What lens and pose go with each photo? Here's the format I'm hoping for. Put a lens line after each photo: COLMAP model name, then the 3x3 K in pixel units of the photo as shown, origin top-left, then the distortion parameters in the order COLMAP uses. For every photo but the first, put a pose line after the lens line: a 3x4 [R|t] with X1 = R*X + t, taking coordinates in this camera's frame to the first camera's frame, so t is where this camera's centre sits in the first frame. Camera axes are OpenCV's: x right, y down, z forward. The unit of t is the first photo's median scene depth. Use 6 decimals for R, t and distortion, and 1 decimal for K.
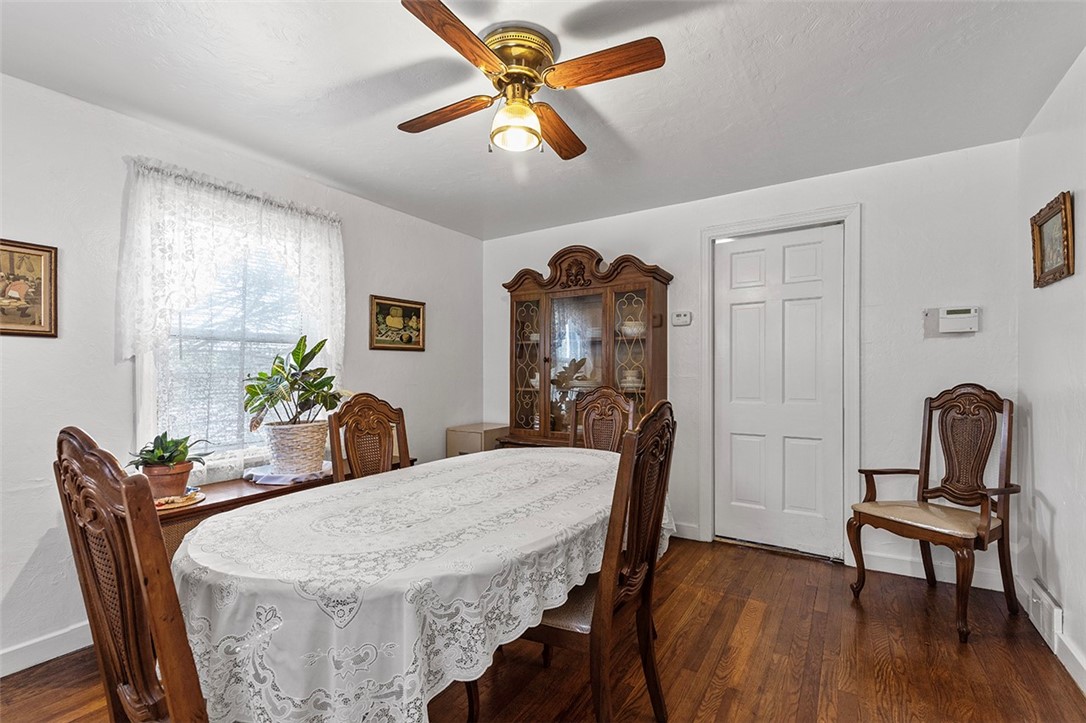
lens RADIAL K [[499.3, 0, 550.3], [0, 499.3, 367.4], [0, 0, 1]] dist [0.011559, -0.001721]
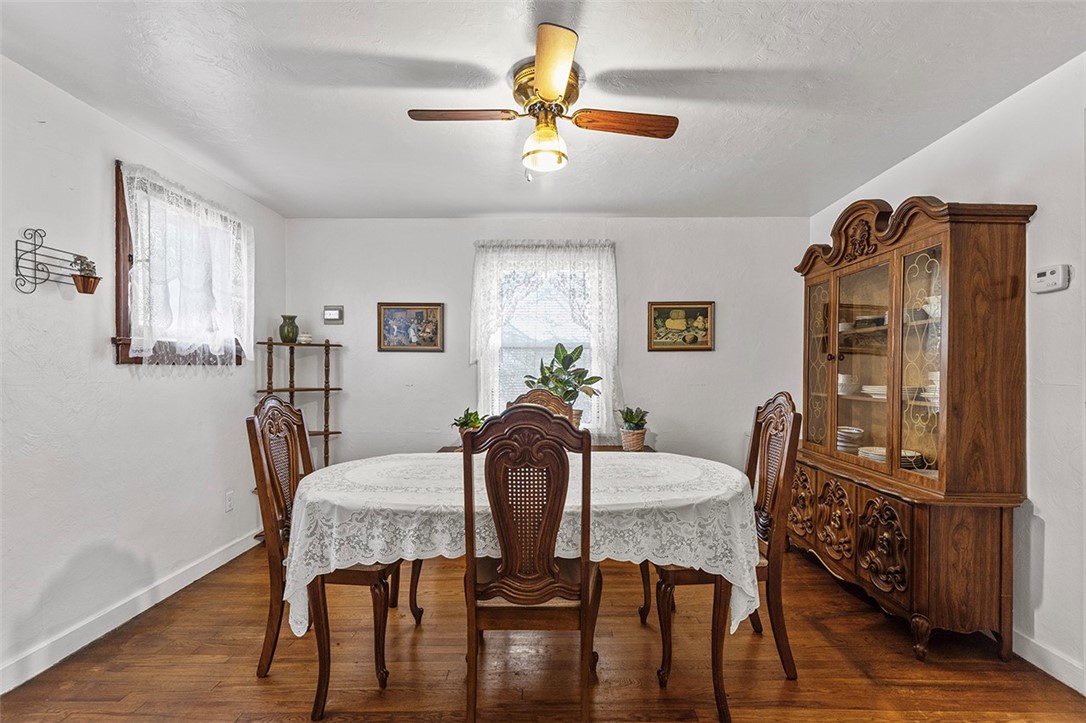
lens RADIAL K [[499.3, 0, 547.5], [0, 499.3, 363.0], [0, 0, 1]] dist [0.011559, -0.001721]
pose [[0.505255, -0.008010, -0.862933, 0.477623], [0.004059, 0.999968, -0.006905, -0.003208], [0.862961, -0.000014, 0.505271, 0.247552]]
